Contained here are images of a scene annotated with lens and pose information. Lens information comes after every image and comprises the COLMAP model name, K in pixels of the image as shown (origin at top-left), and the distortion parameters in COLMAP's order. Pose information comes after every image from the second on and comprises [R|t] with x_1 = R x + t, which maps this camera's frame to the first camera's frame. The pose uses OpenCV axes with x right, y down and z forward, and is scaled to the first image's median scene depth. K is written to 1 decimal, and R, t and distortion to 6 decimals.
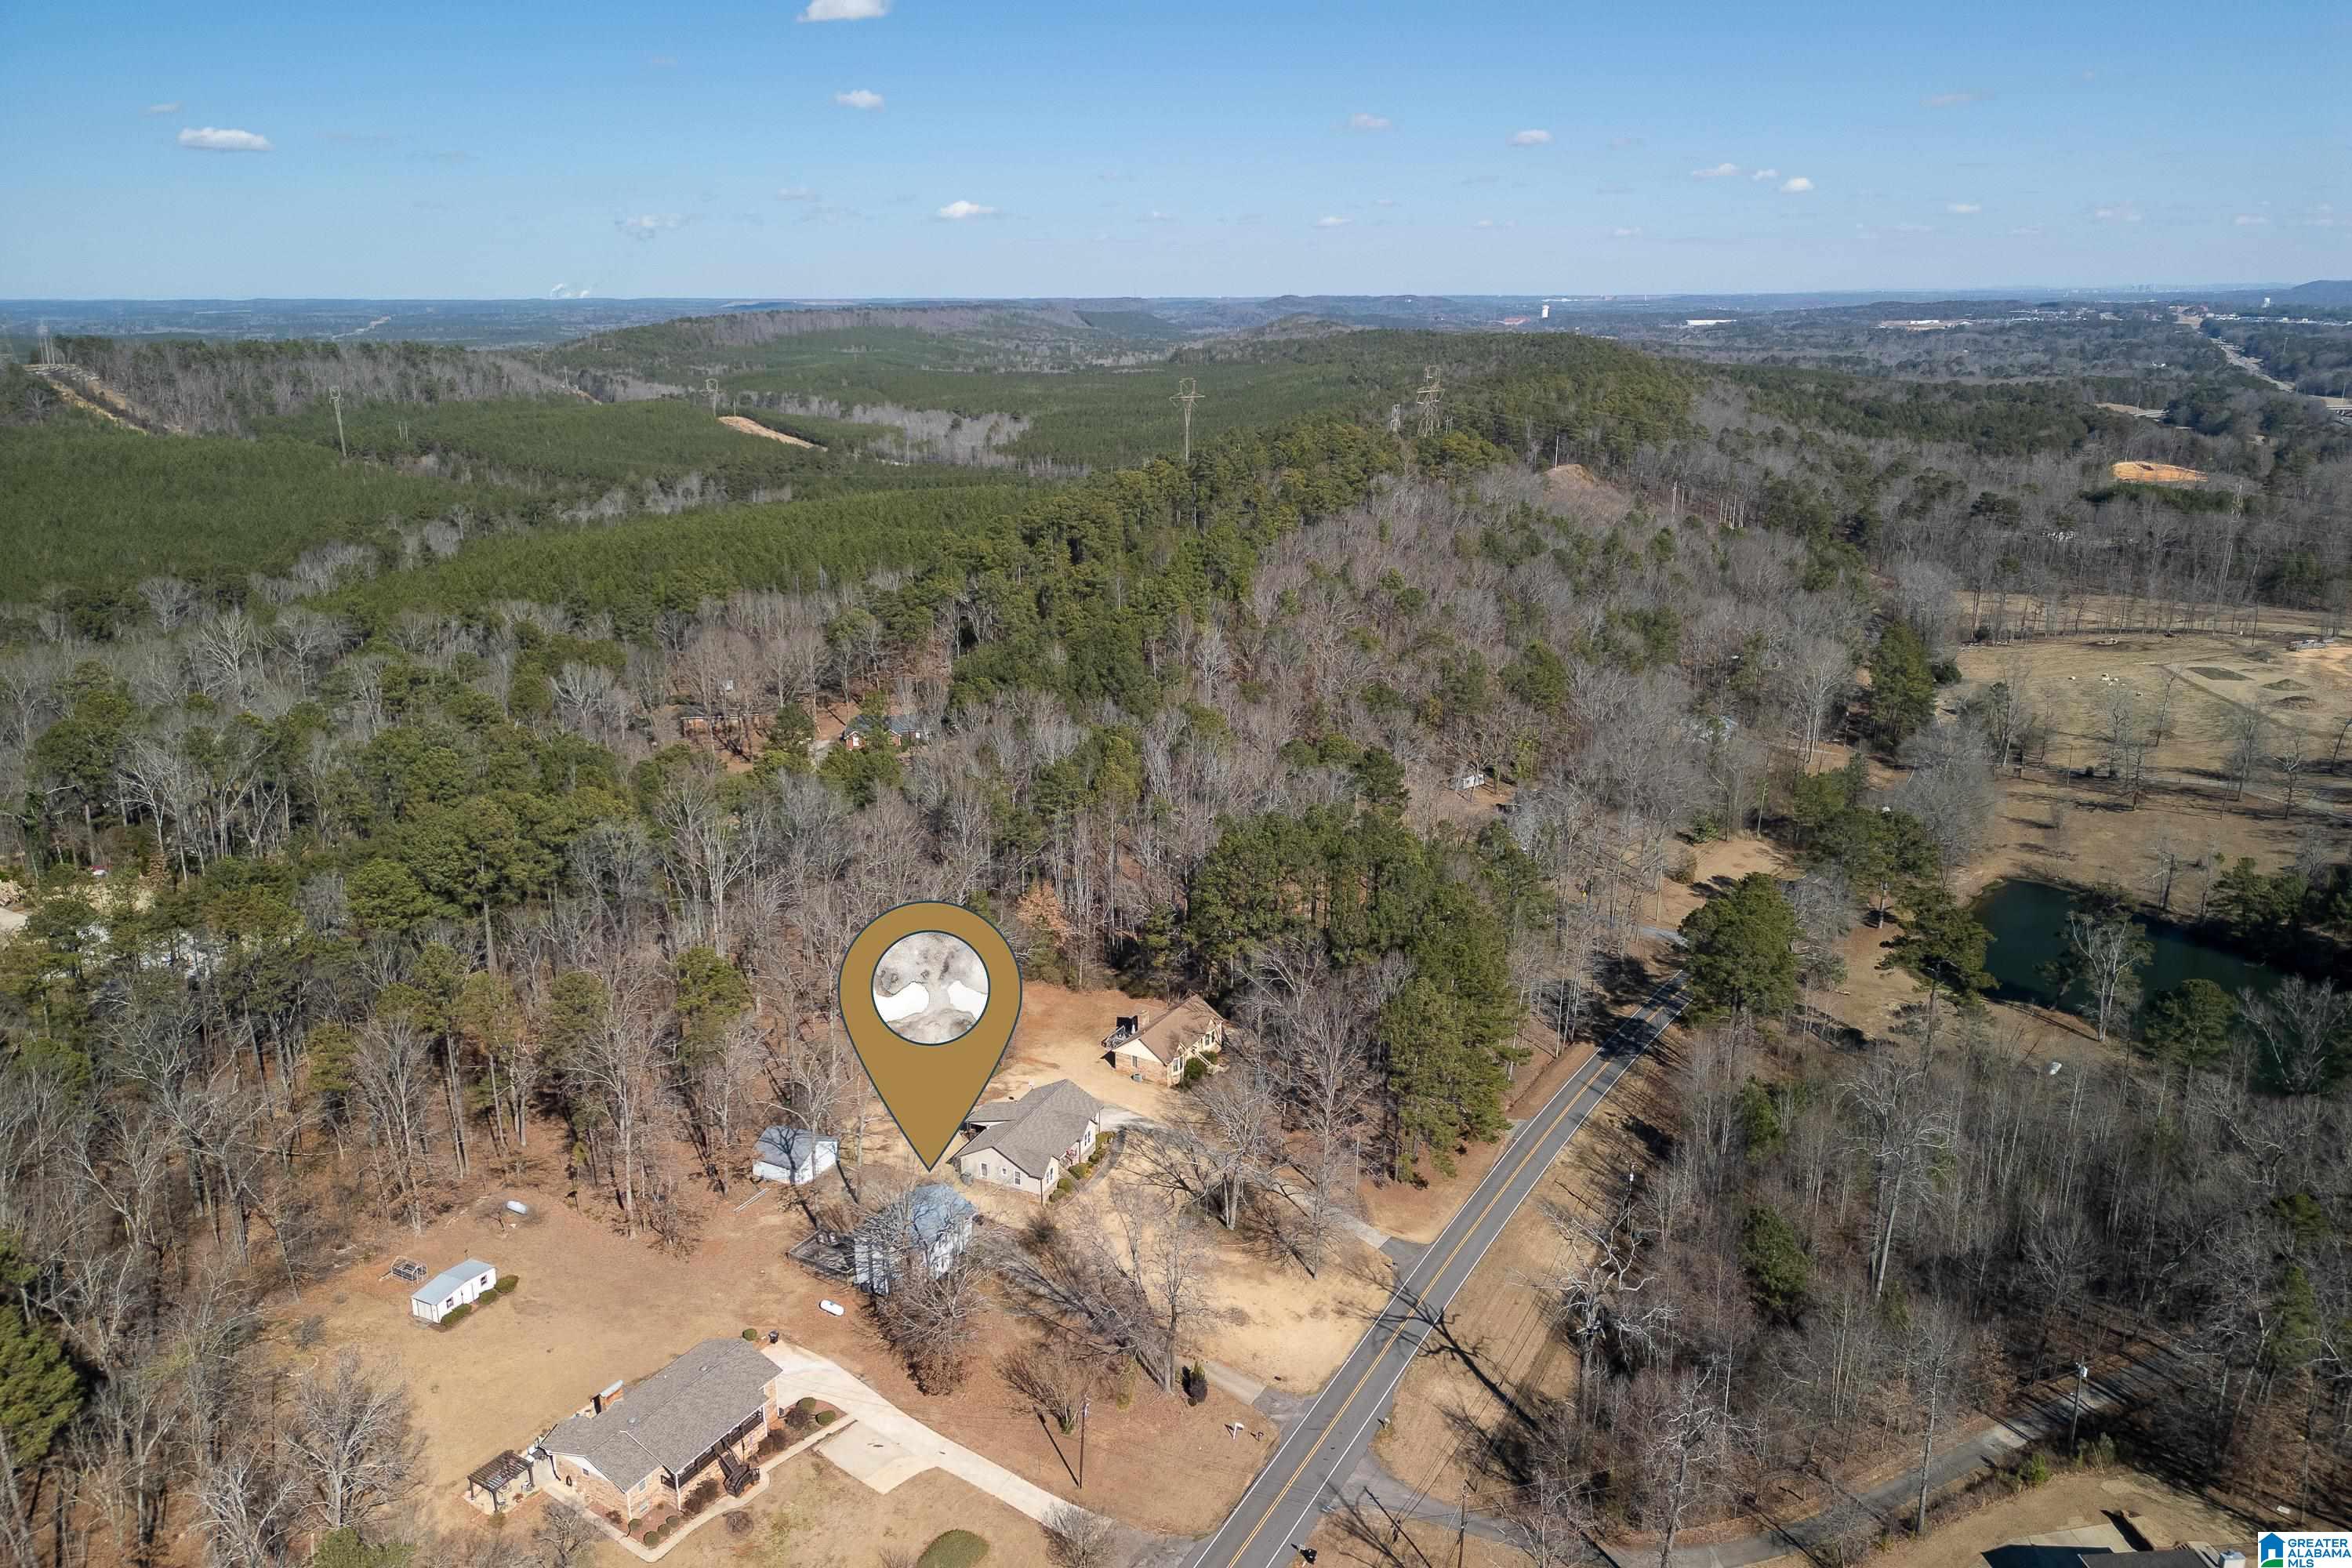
lens RADIAL K [[1628.4, 0, 1167.9], [0, 1628.4, 779.2], [0, 0, 1]] dist [0.066645, -0.069835]
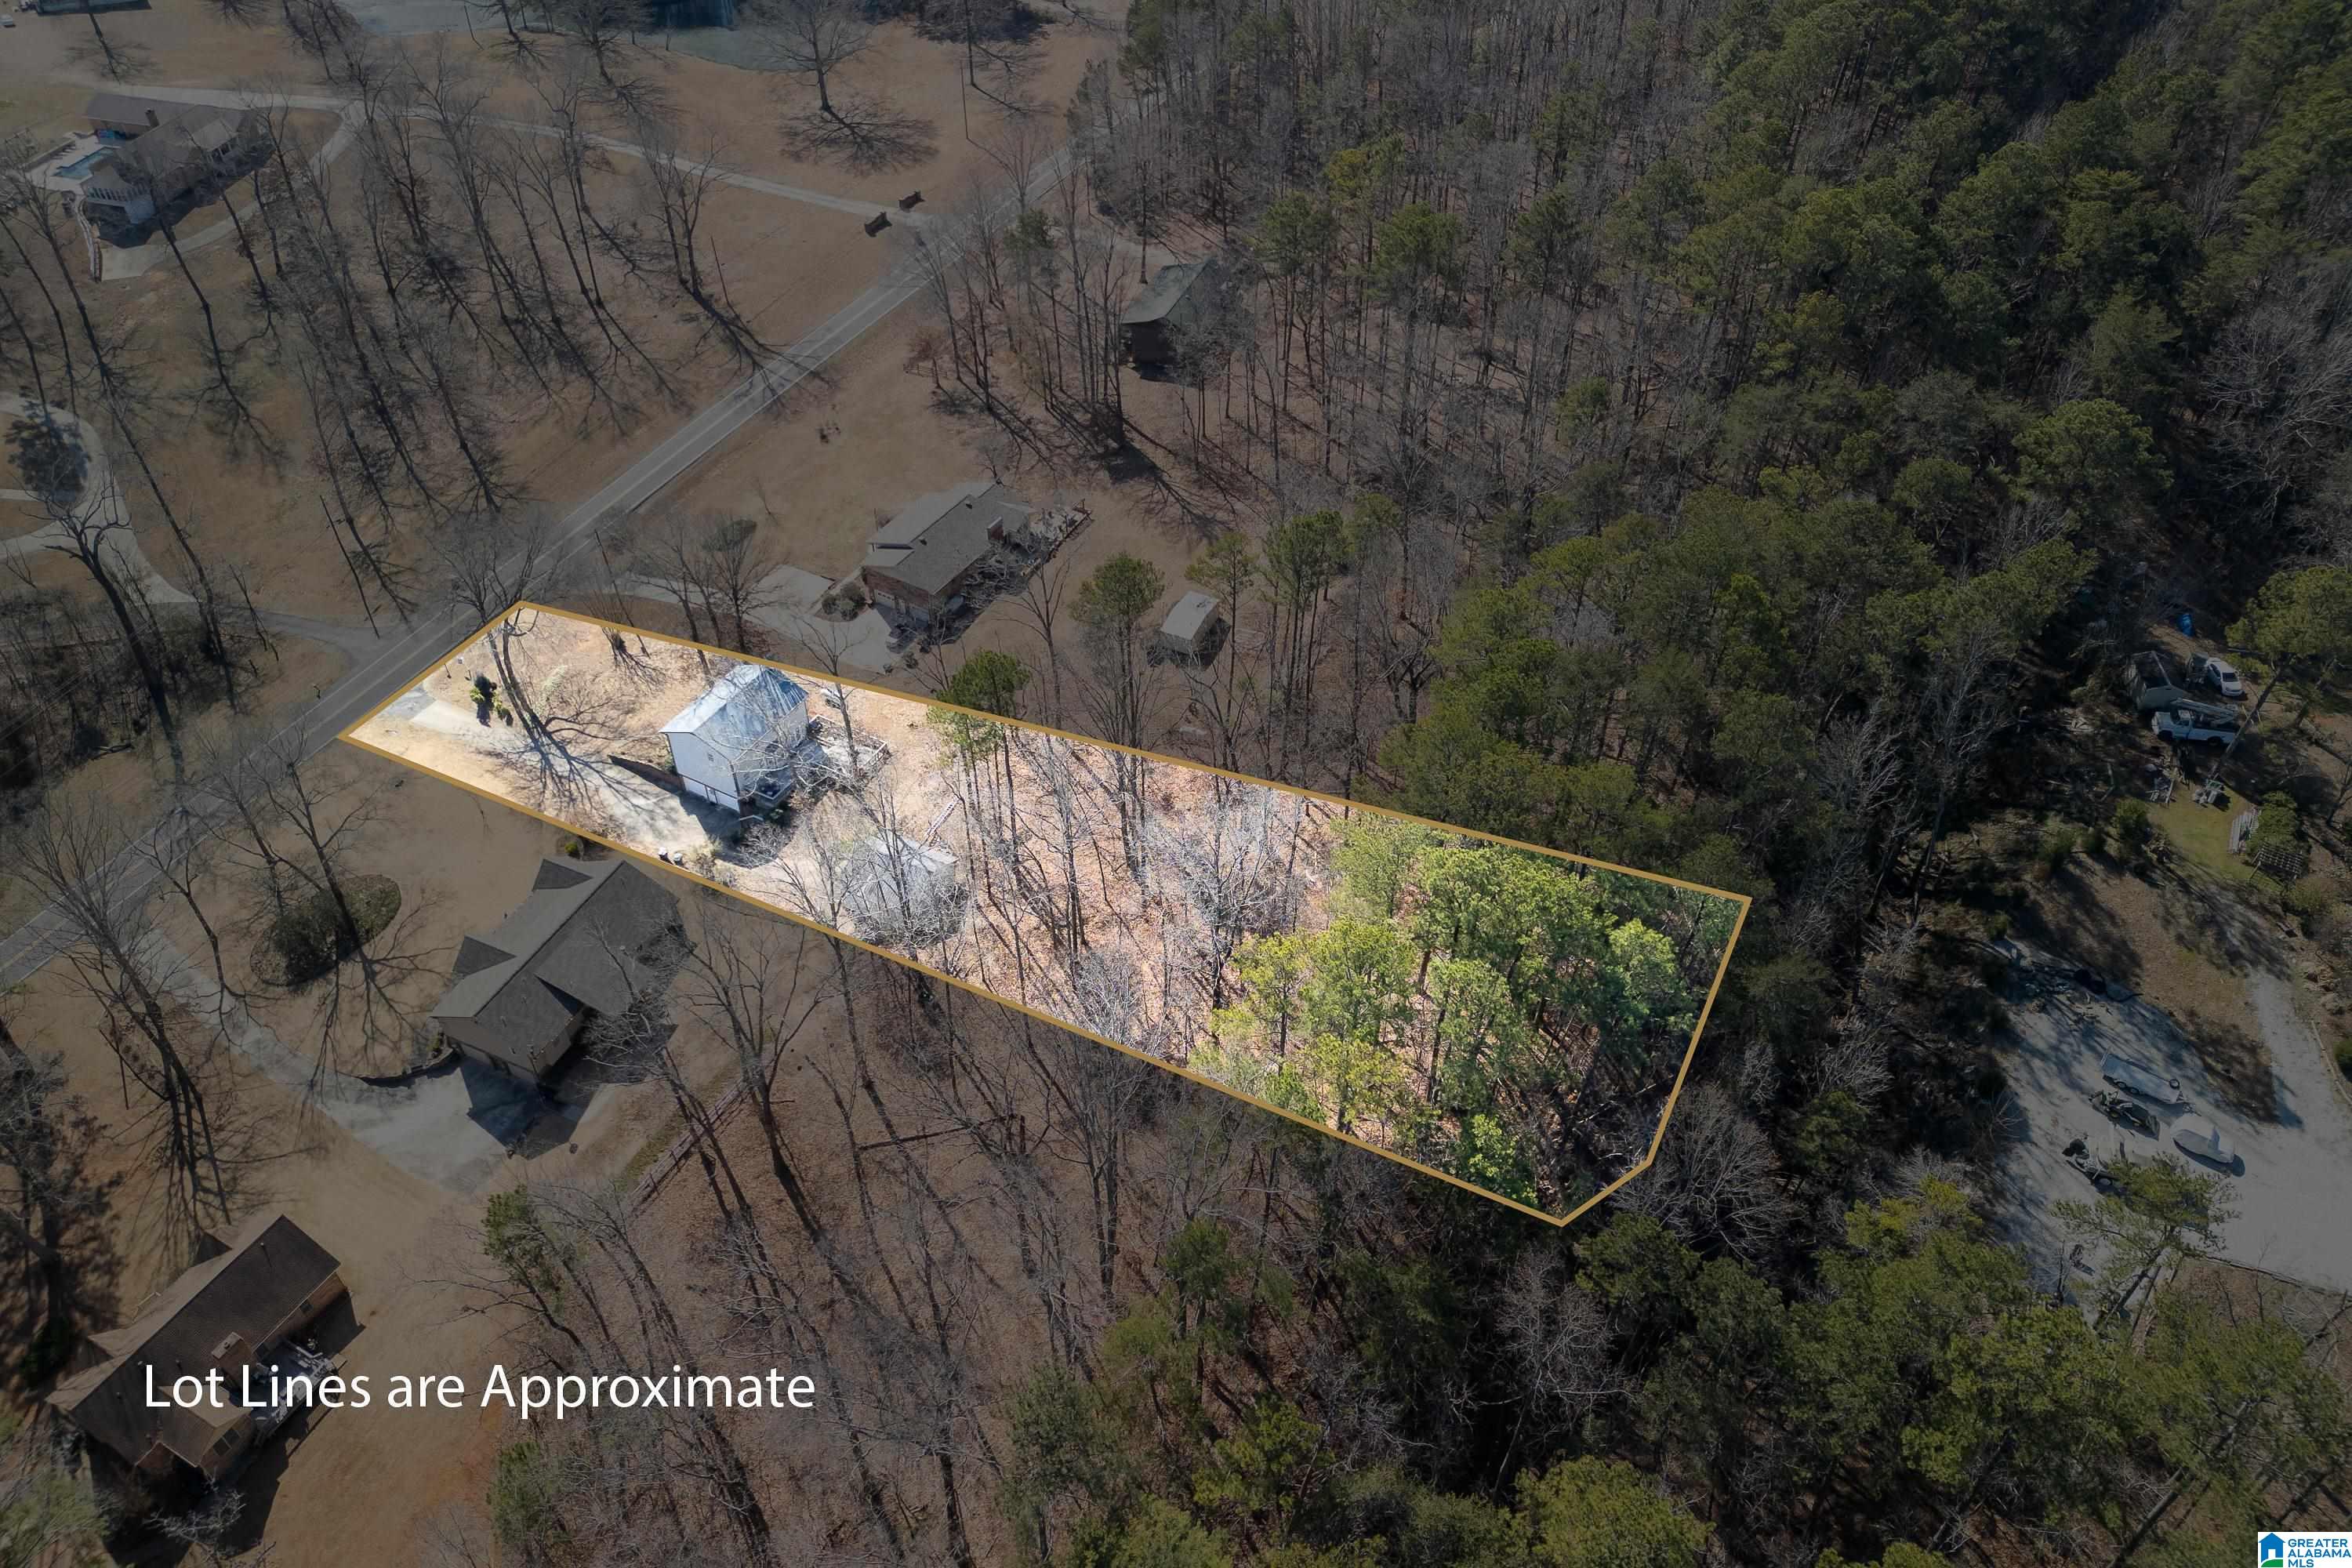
lens RADIAL K [[1628.4, 0, 1169.5], [0, 1628.4, 799.7], [0, 0, 1]] dist [0.066645, -0.069835]
pose [[-0.999936, 0.001785, -0.011178, -0.351013], [-0.008807, 0.497708, 0.867300, -0.436153], [0.007111, 0.867343, -0.497661, 1.370905]]
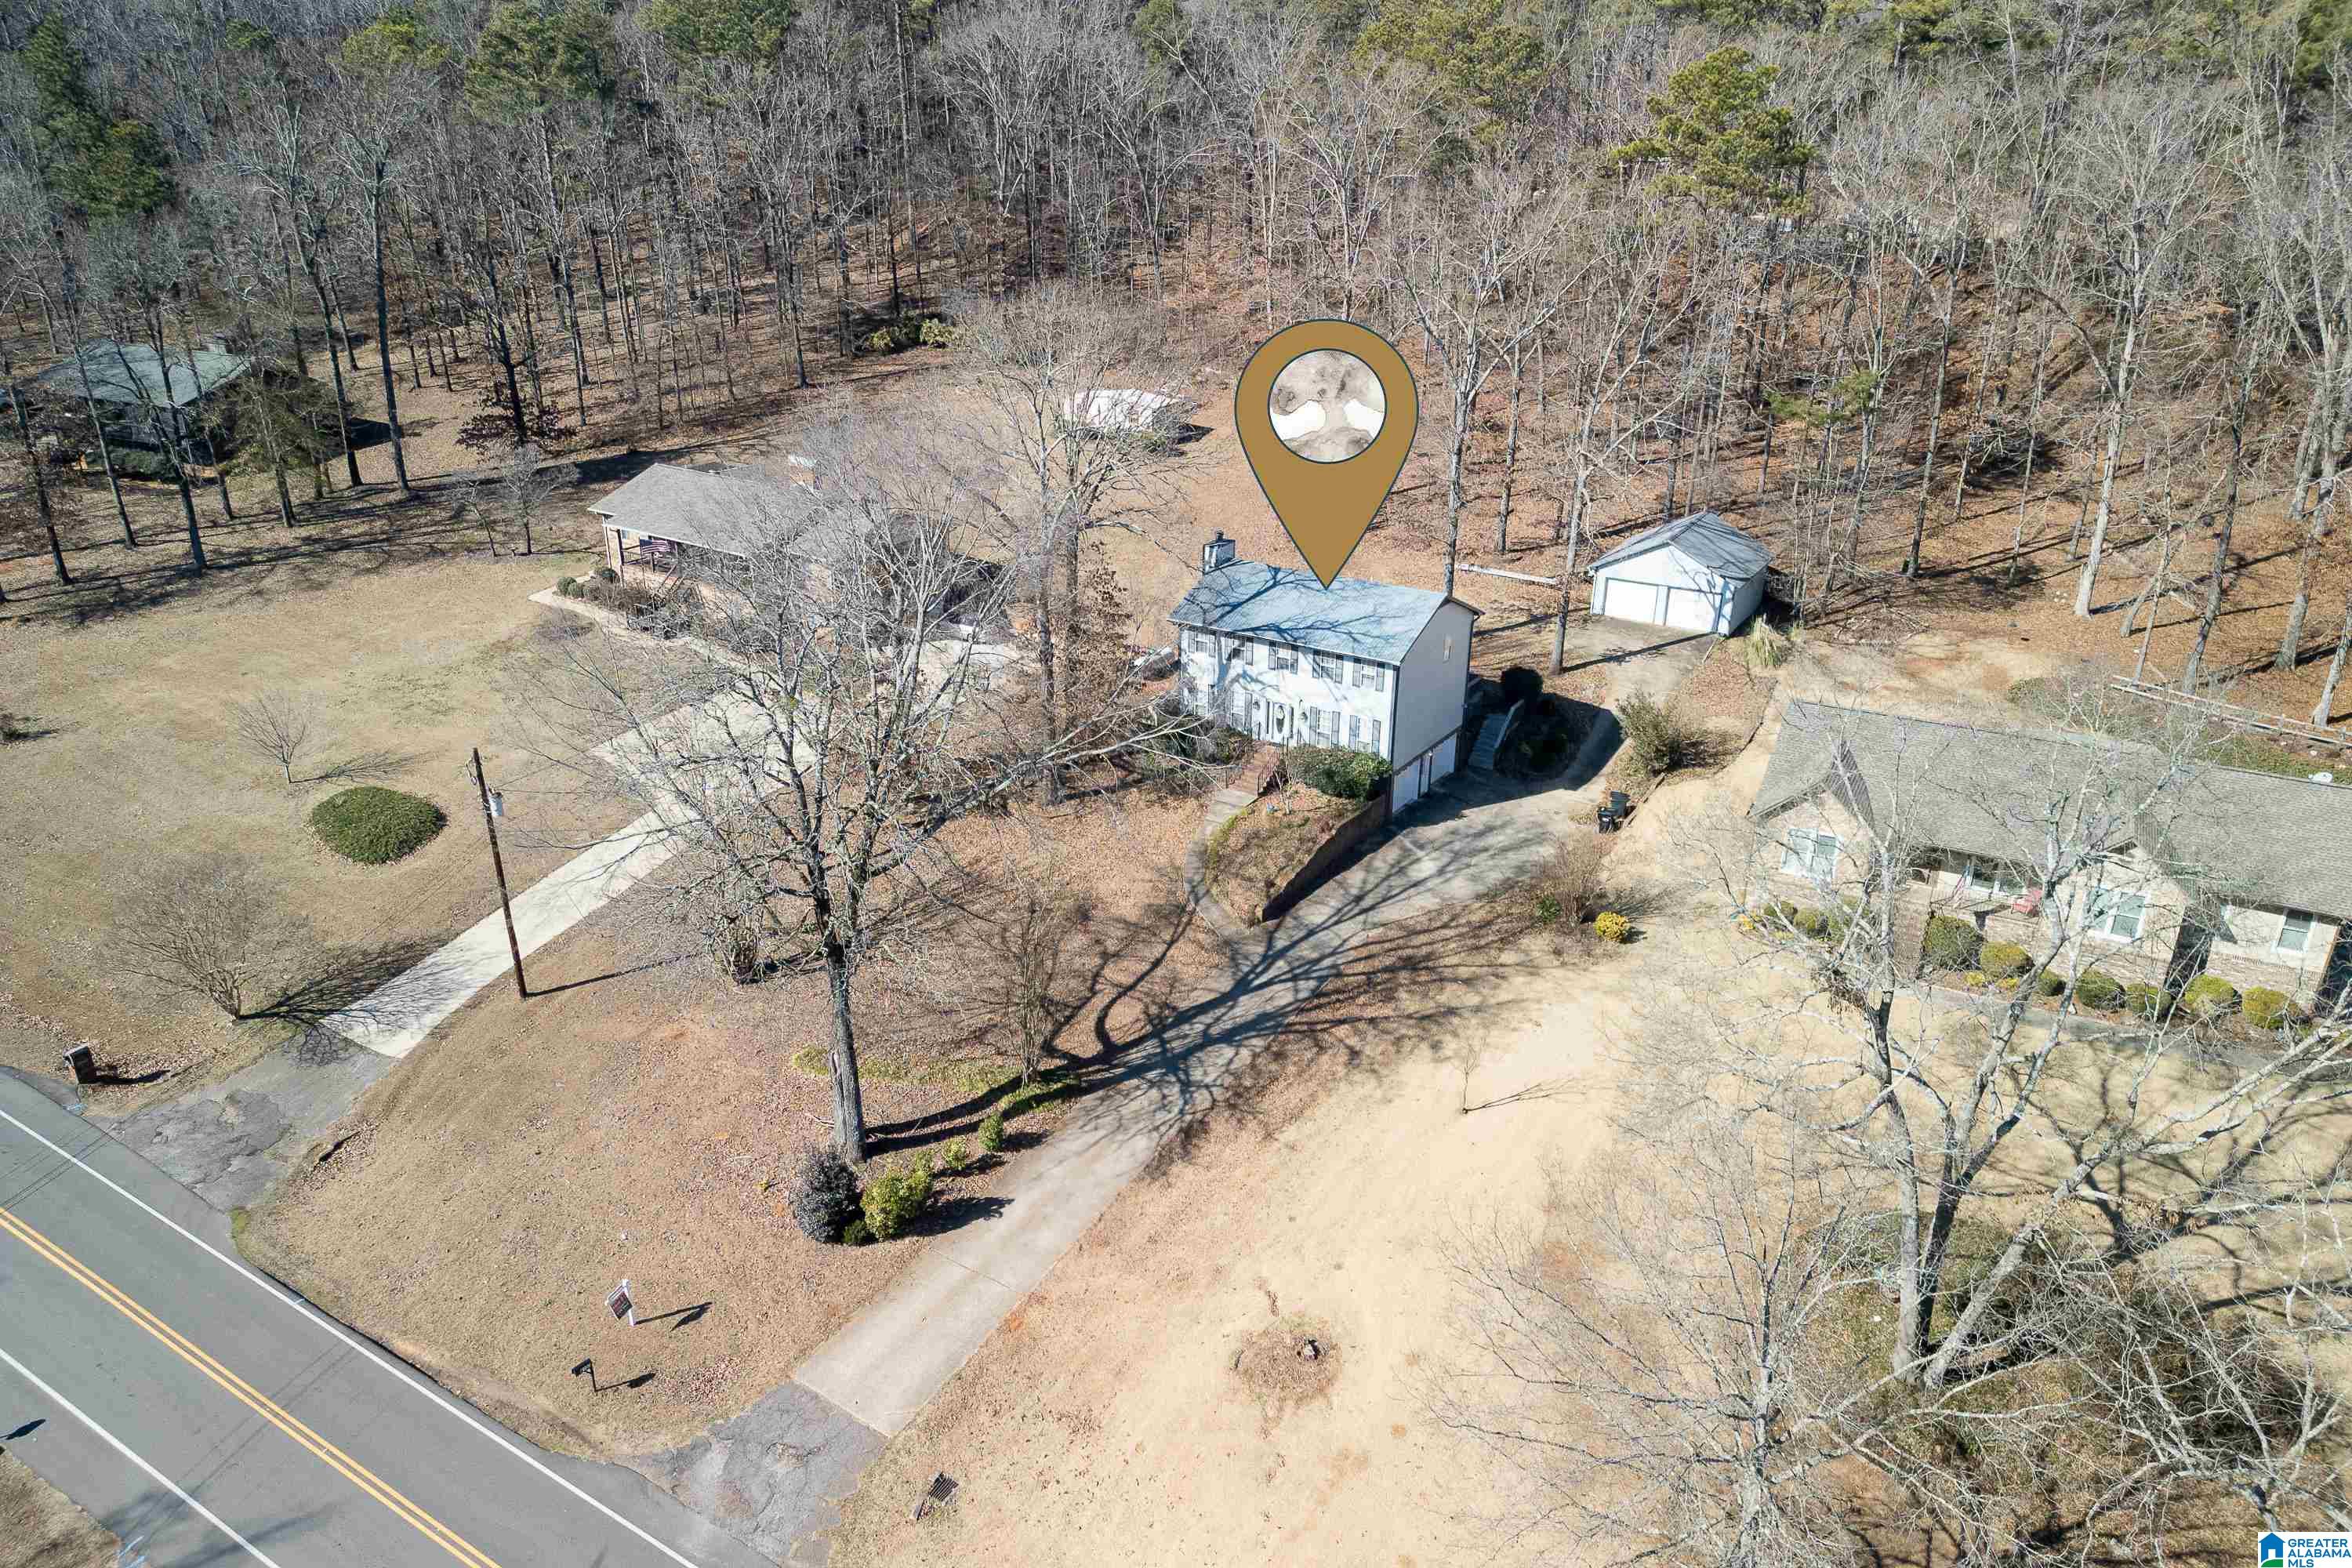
lens RADIAL K [[1628.4, 0, 1162.7], [0, 1628.4, 794.0], [0, 0, 1]] dist [0.066645, -0.069835]
pose [[-0.062718, 0.393200, -0.917311, 0.224451], [-0.287995, 0.872892, 0.393851, 0.148741], [0.955576, 0.288882, 0.058493, 0.879667]]
